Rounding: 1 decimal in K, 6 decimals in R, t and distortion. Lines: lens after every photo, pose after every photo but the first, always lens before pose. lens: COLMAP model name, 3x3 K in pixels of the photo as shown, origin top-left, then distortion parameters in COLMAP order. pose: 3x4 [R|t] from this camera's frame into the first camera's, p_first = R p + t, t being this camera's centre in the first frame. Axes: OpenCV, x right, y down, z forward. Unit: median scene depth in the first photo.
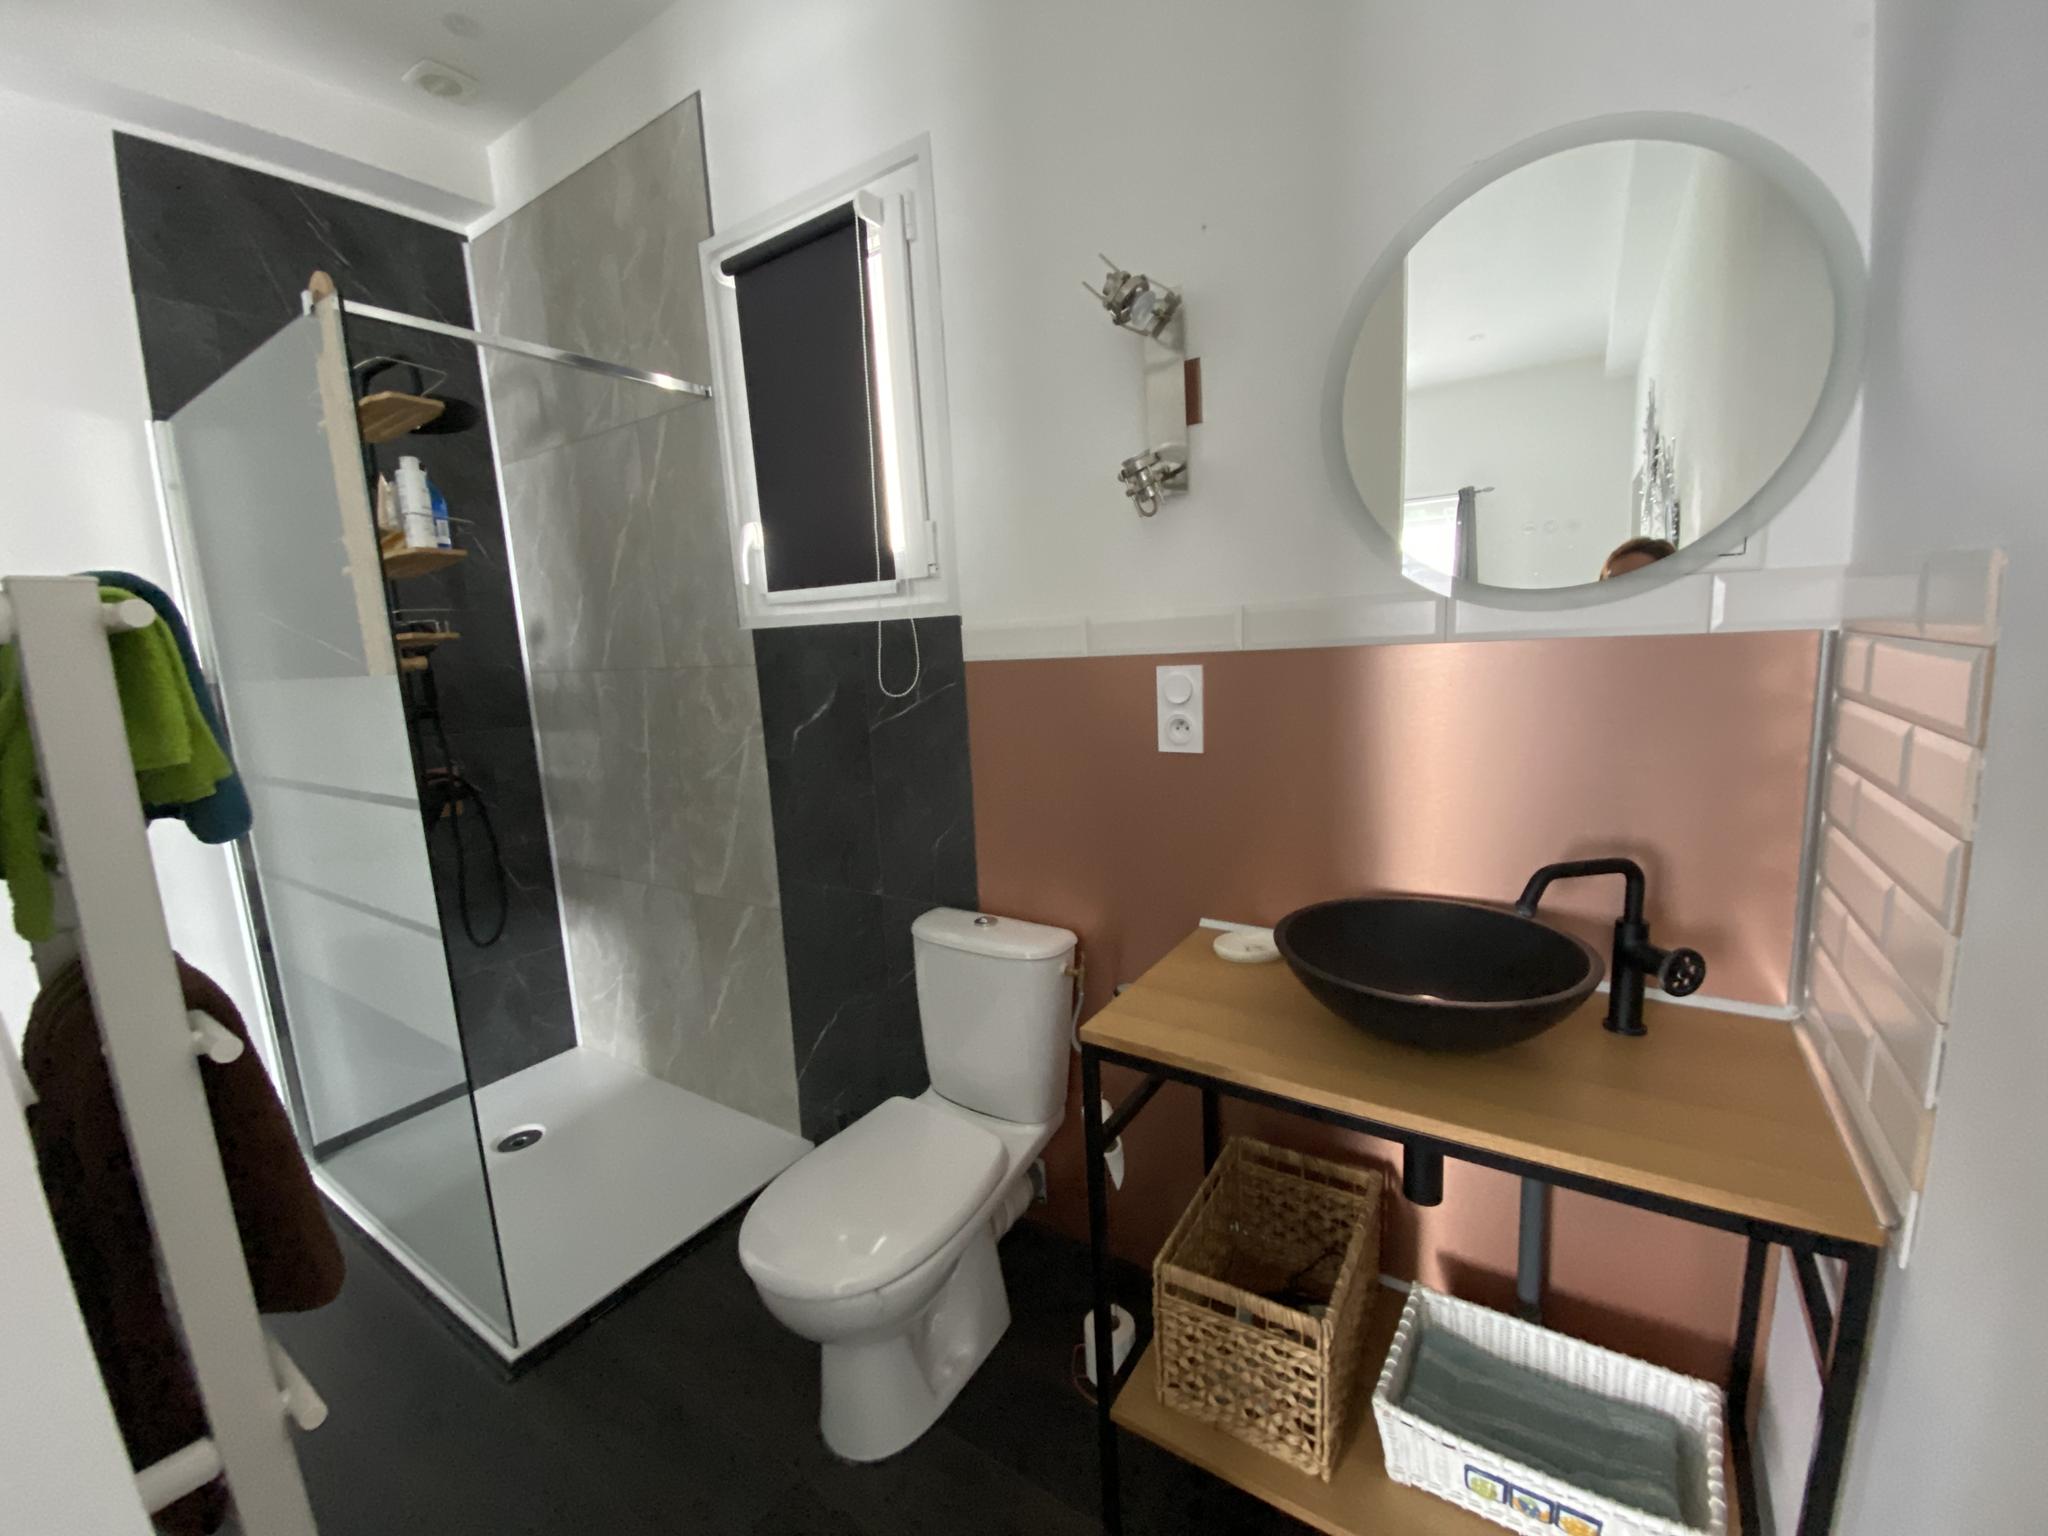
lens RADIAL K [[835.6, 0, 1024.0], [0, 835.6, 768.0], [0, 0, 1]] dist [-0.004606, -0.000332]
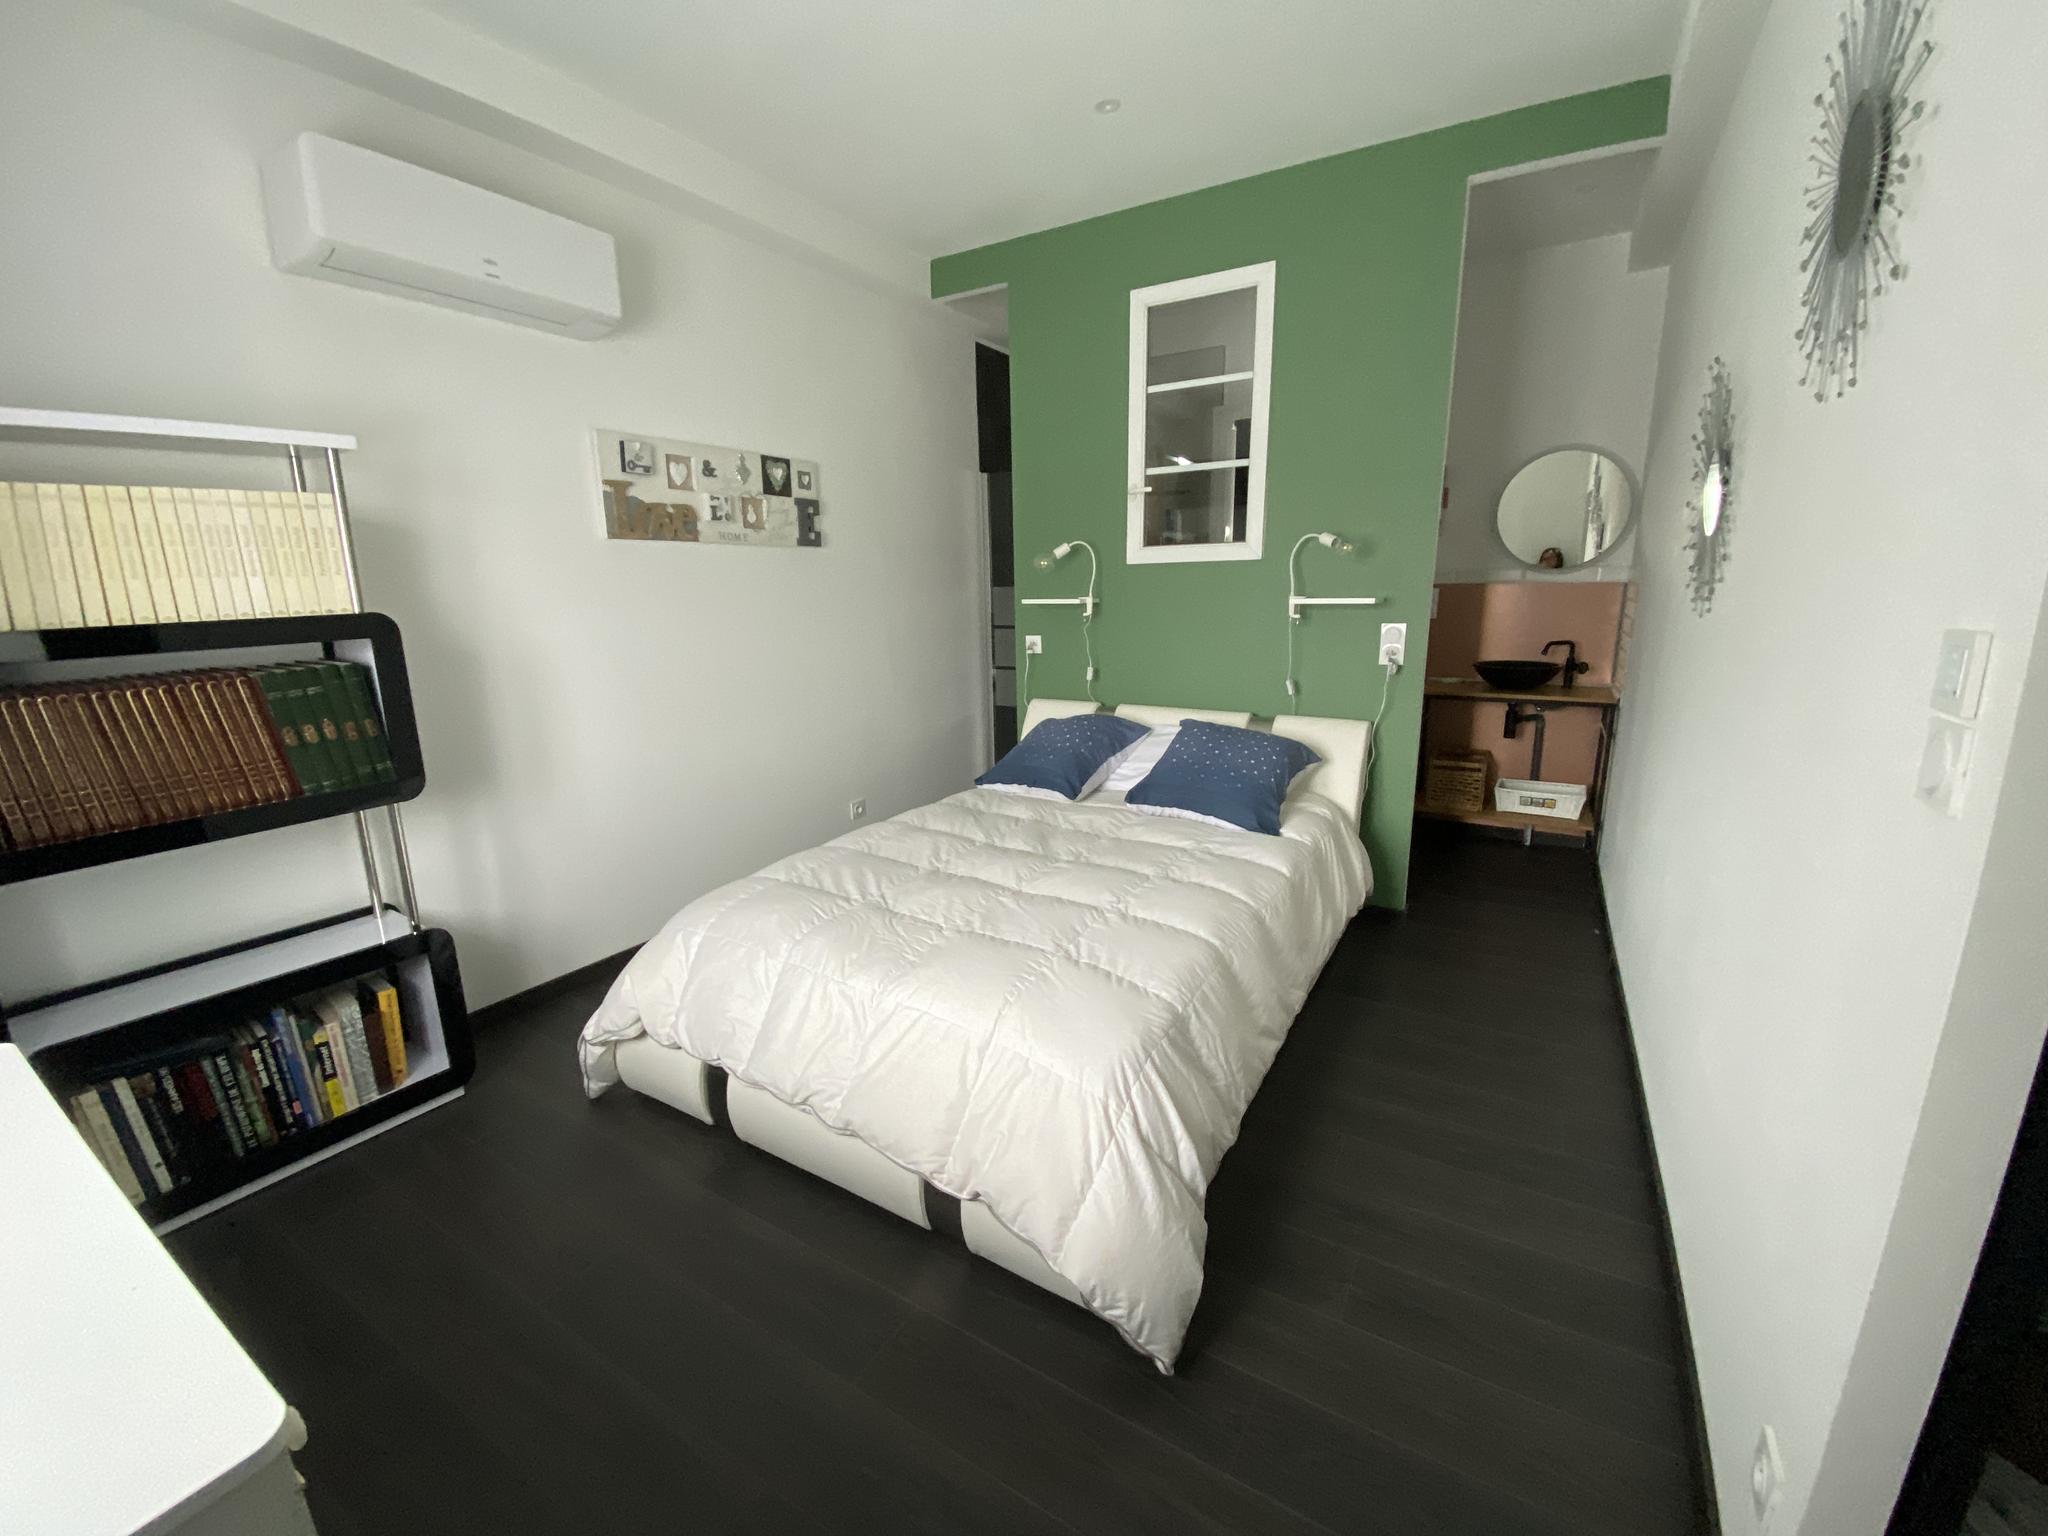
lens RADIAL K [[835.6, 0, 1024.0], [0, 835.6, 768.0], [0, 0, 1]] dist [-0.004606, -0.000332]
pose [[0.998252, 0.028725, 0.051660, -1.874527], [-0.032114, 0.997302, 0.066015, 0.496767], [-0.049625, -0.067558, 0.996480, -2.604799]]
